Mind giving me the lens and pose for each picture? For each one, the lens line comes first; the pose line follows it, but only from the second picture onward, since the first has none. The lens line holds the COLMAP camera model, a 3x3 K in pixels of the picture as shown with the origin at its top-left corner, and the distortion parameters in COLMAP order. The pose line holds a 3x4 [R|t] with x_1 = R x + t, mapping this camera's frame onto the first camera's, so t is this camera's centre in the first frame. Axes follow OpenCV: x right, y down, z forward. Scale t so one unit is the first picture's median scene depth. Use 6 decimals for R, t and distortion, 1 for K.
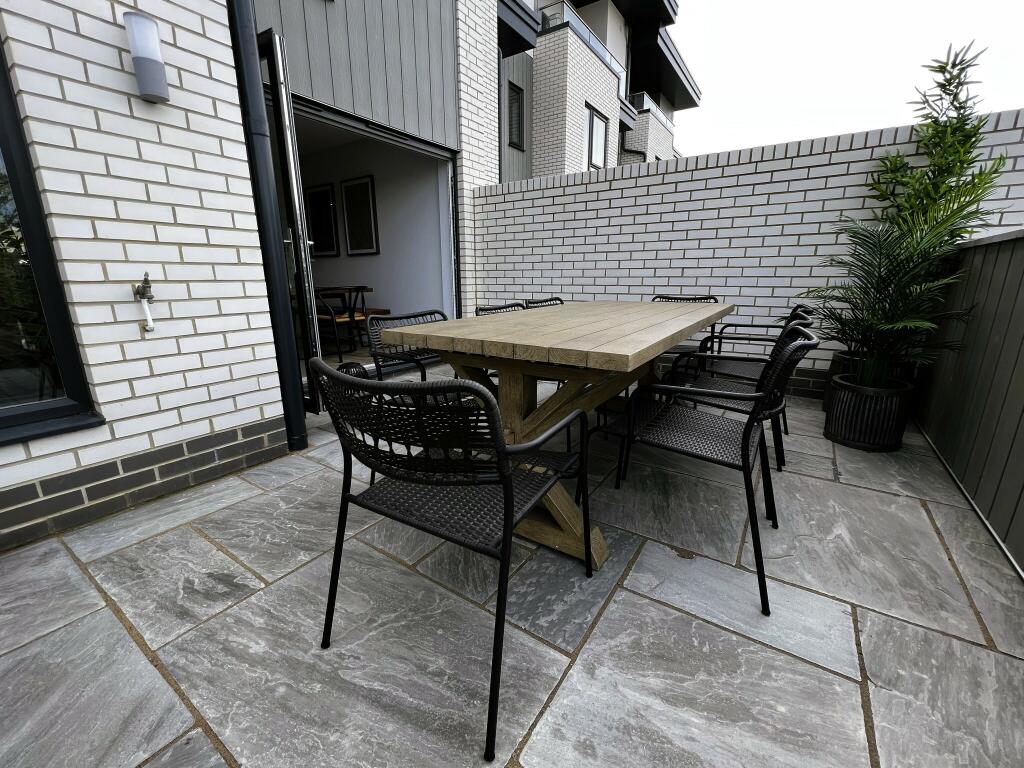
lens RADIAL K [[426.7, 0, 510.3], [0, 426.7, 385.0], [0, 0, 1]] dist [-0.000951, -0.000415]
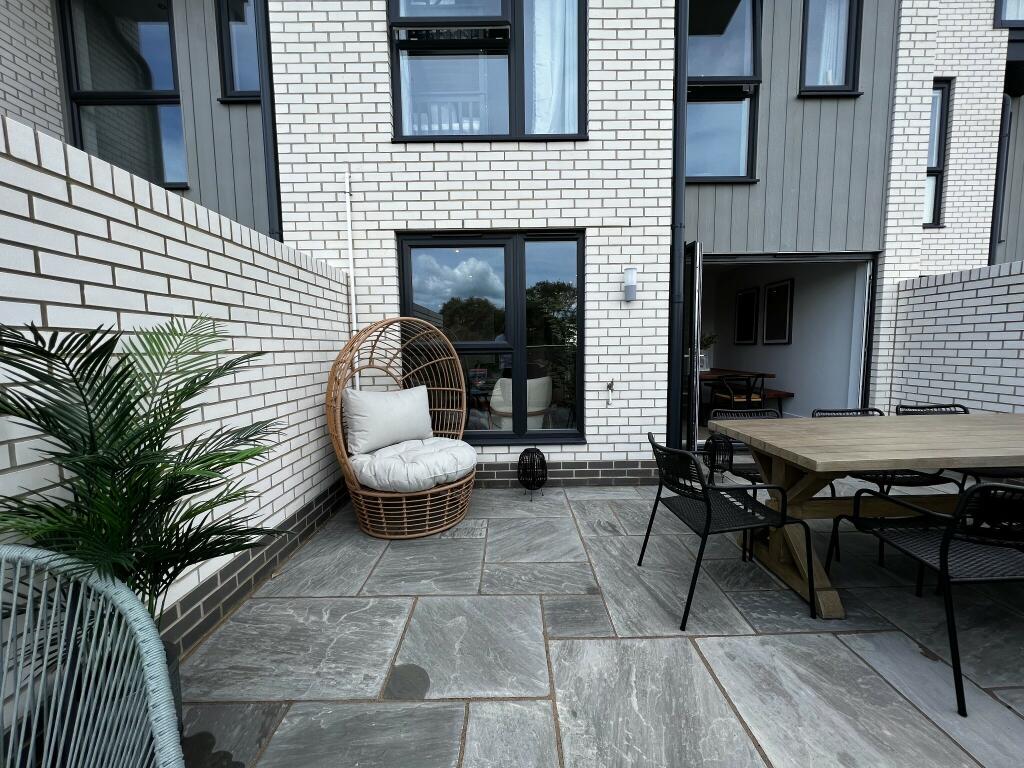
lens RADIAL K [[426.7, 0, 510.3], [0, 426.7, 385.0], [0, 0, 1]] dist [-0.000951, -0.000415]
pose [[0.561345, 0.074589, -0.824214, 0.511974], [-0.190117, 0.980917, -0.040712, -0.035776], [0.805448, 0.179550, 0.564814, -0.506690]]
